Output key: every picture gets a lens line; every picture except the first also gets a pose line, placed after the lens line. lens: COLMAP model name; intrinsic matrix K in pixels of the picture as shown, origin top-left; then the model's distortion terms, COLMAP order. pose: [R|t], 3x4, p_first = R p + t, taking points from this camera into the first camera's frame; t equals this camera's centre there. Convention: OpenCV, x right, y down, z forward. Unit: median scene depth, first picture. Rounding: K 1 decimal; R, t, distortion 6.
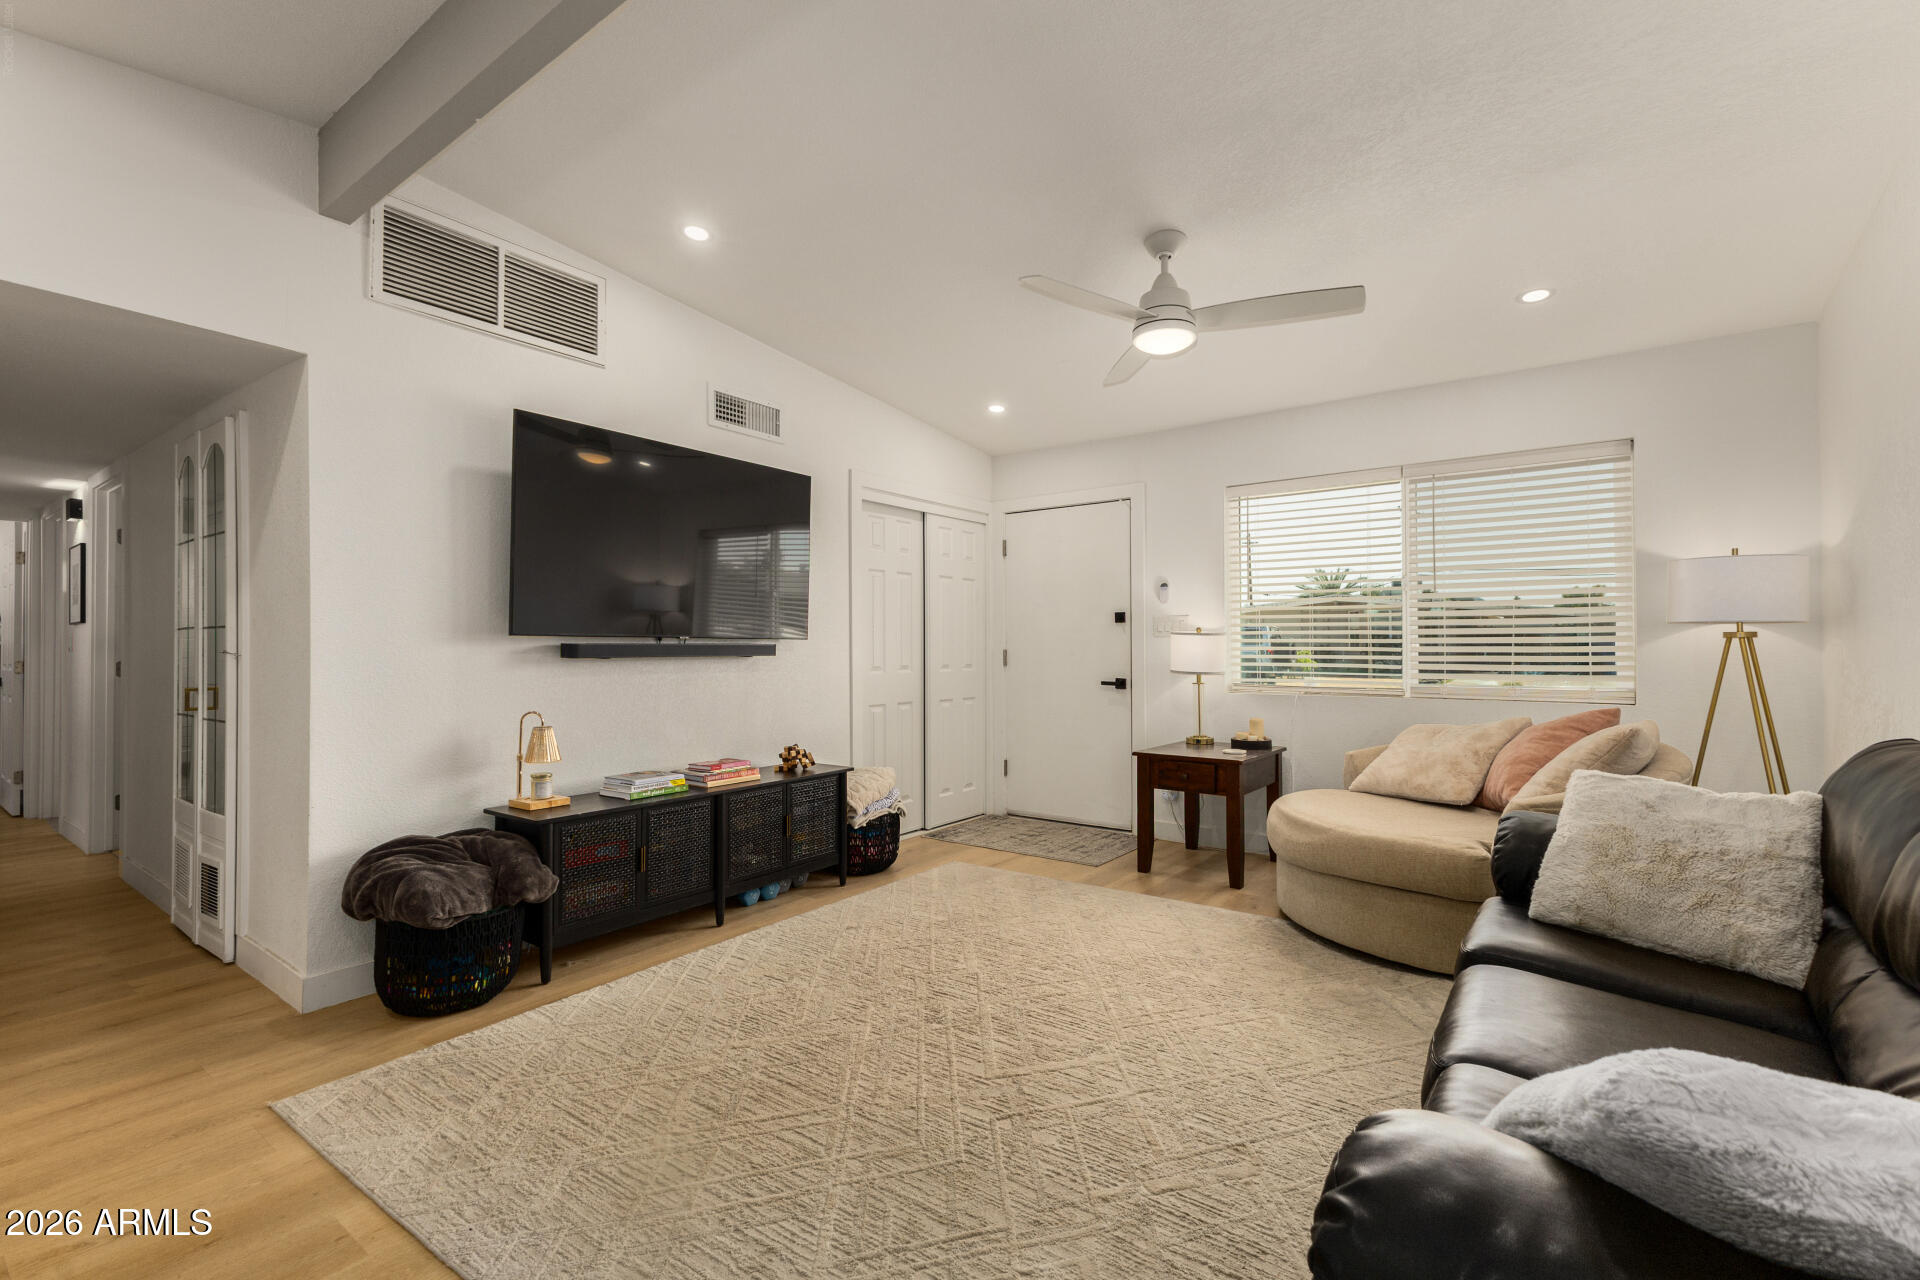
lens RADIAL K [[829.6, 0, 964.7], [0, 829.6, 643.3], [0, 0, 1]] dist [0.002261, 0.000345]
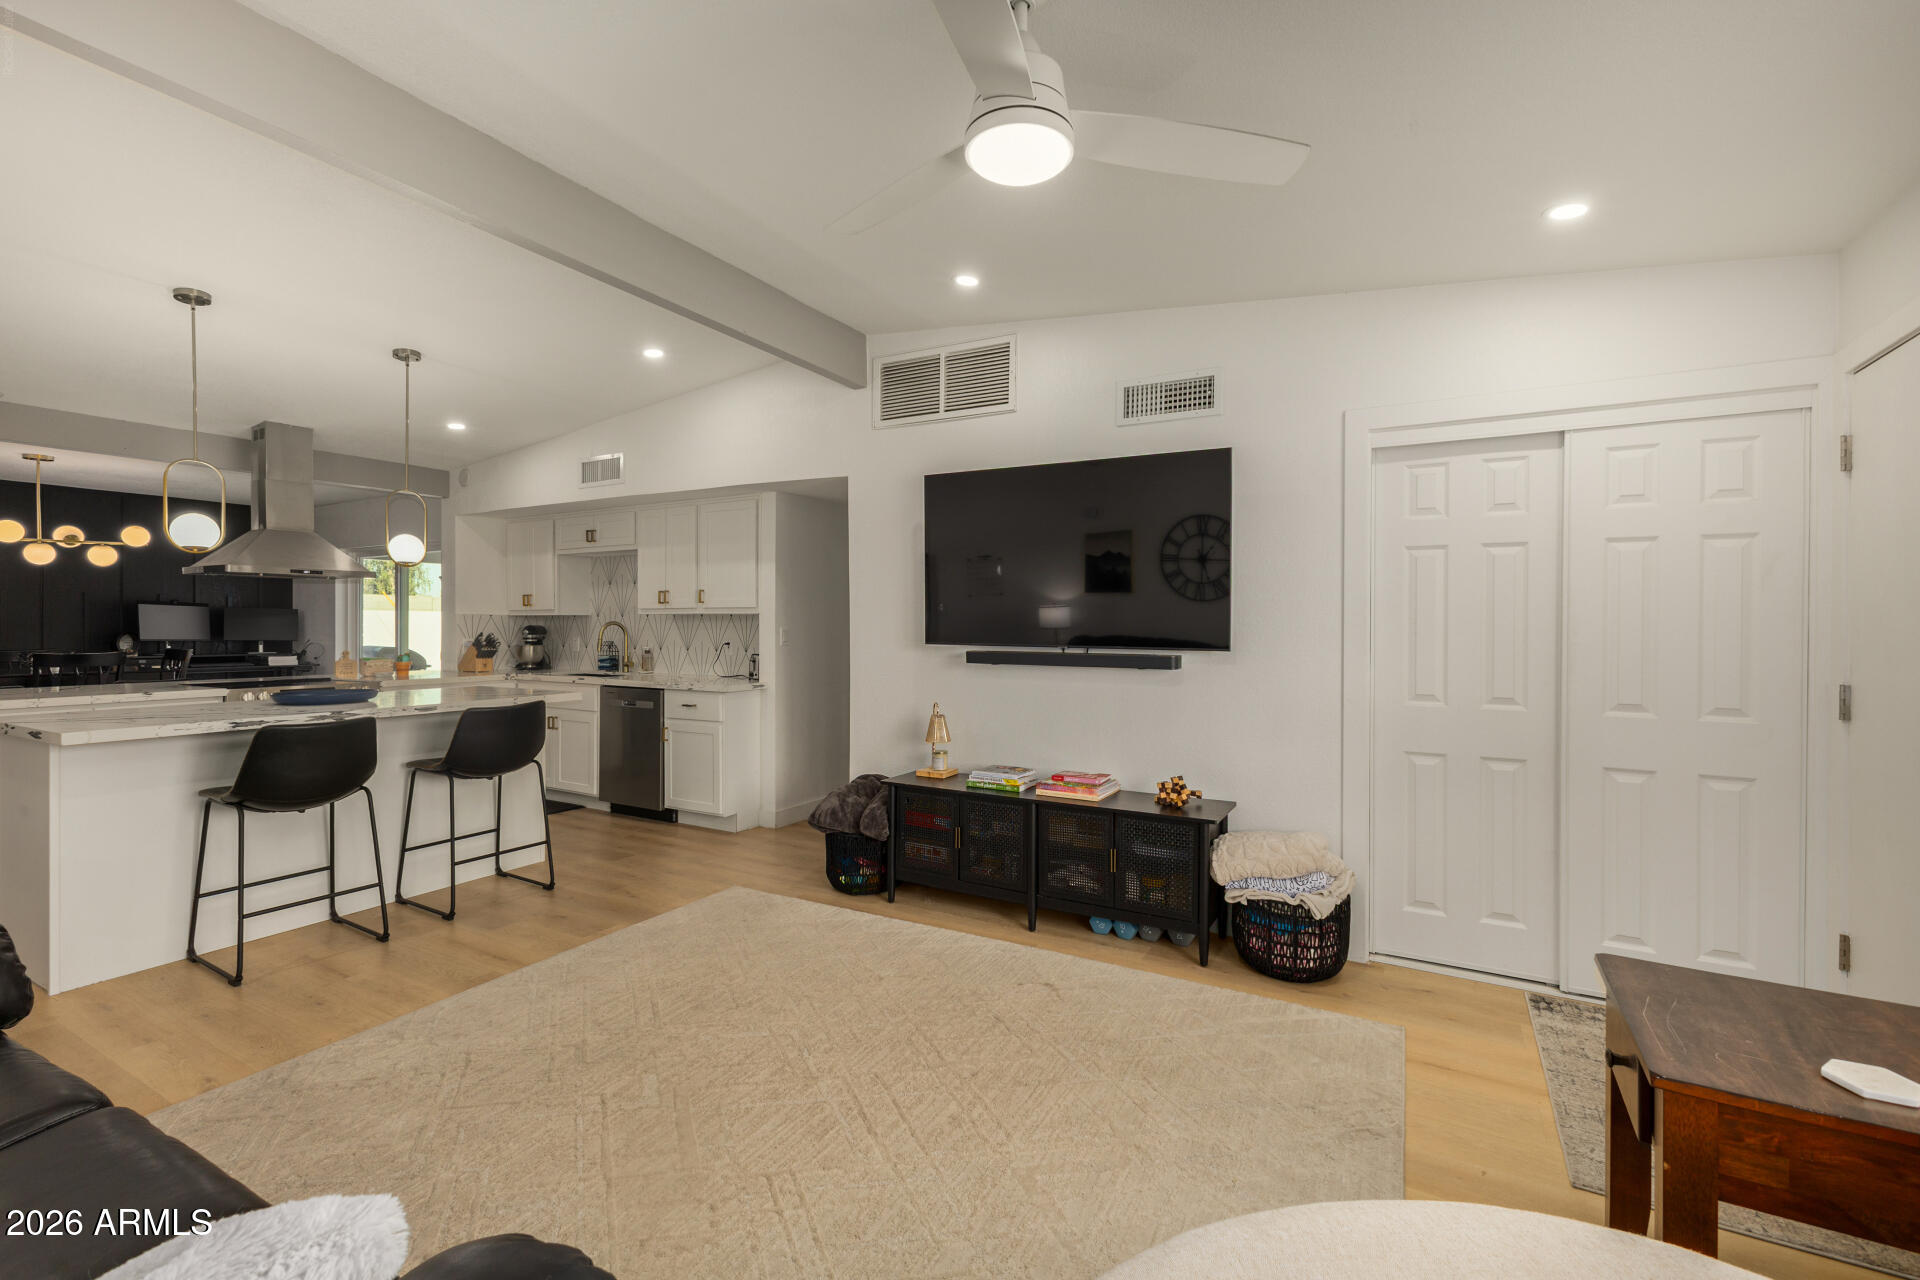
lens RADIAL K [[829.6, 0, 964.7], [0, 829.6, 643.3], [0, 0, 1]] dist [0.002261, 0.000345]
pose [[0.122314, 0.022273, -0.992241, 0.753003], [-0.002537, 0.999752, 0.022129, -0.039588], [0.992488, -0.000190, 0.122340, 0.846782]]
